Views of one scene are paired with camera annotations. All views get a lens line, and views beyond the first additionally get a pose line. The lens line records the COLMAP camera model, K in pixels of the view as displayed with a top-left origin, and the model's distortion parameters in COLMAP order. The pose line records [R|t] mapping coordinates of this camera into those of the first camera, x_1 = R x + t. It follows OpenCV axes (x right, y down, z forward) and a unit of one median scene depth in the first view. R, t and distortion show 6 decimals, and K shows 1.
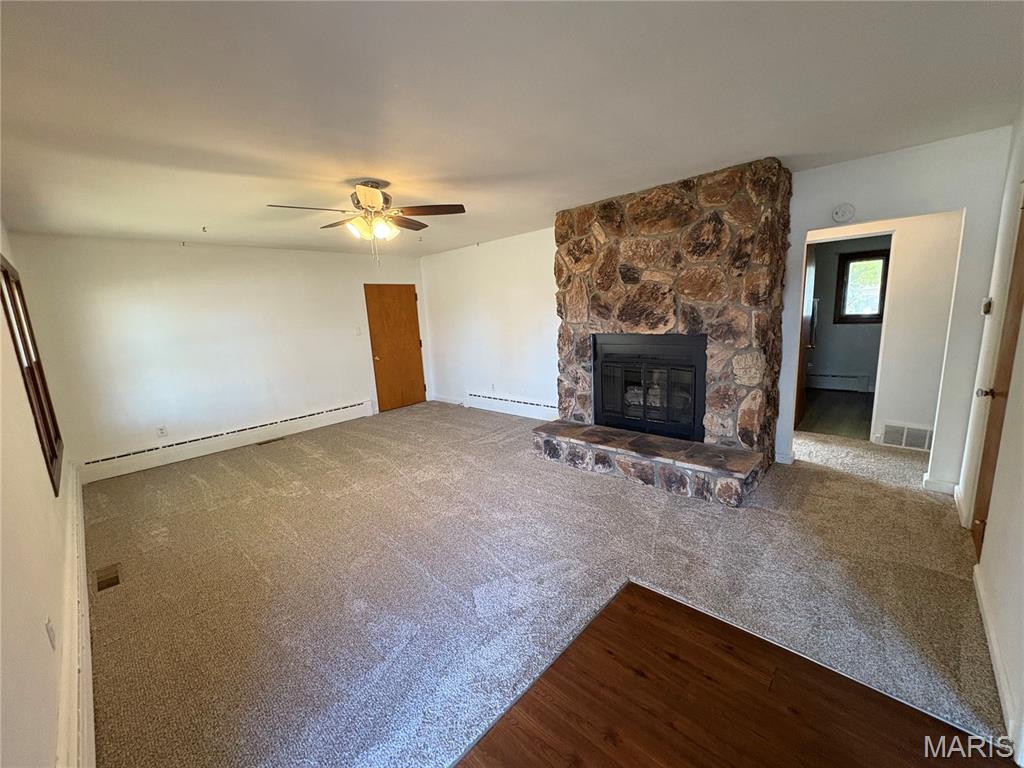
lens RADIAL K [[405.9, 0, 513.1], [0, 405.9, 384.2], [0, 0, 1]] dist [-0.000346, 0.001296]
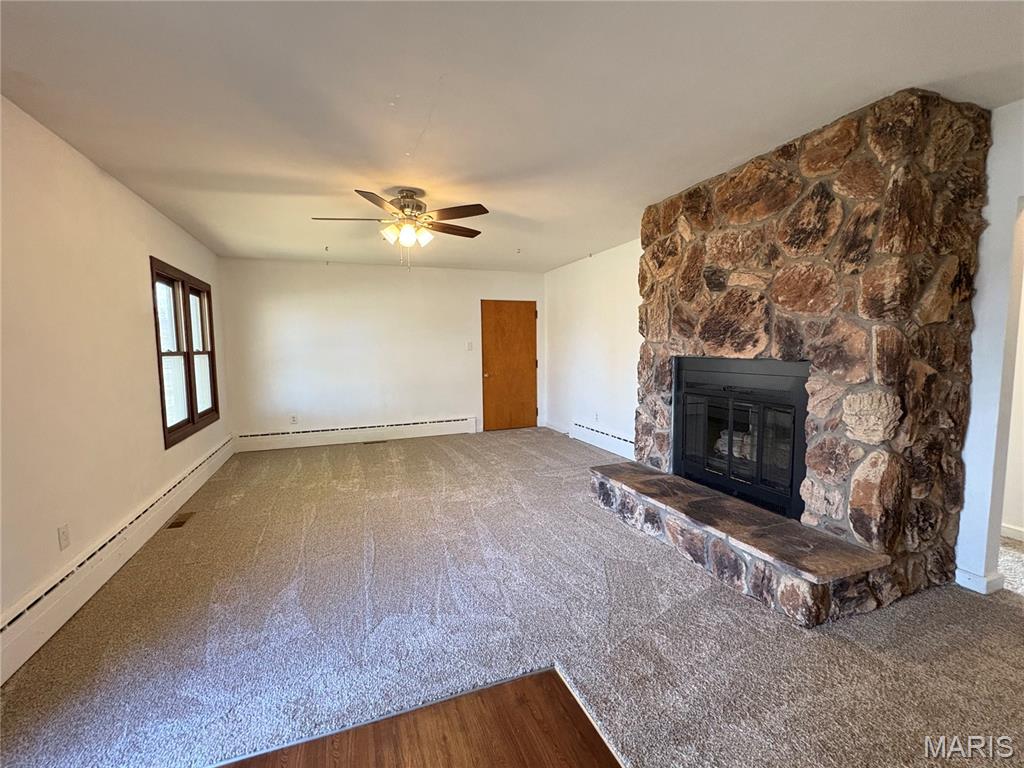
lens RADIAL K [[447.1, 0, 512.1], [0, 447.1, 384.5], [0, 0, 1]] dist [0.001646, 0.000609]
pose [[0.899476, 0.082978, -0.429019, 0.353935], [-0.116022, 0.991916, -0.051401, 0.012746], [0.421286, 0.096010, 0.901832, 0.119081]]
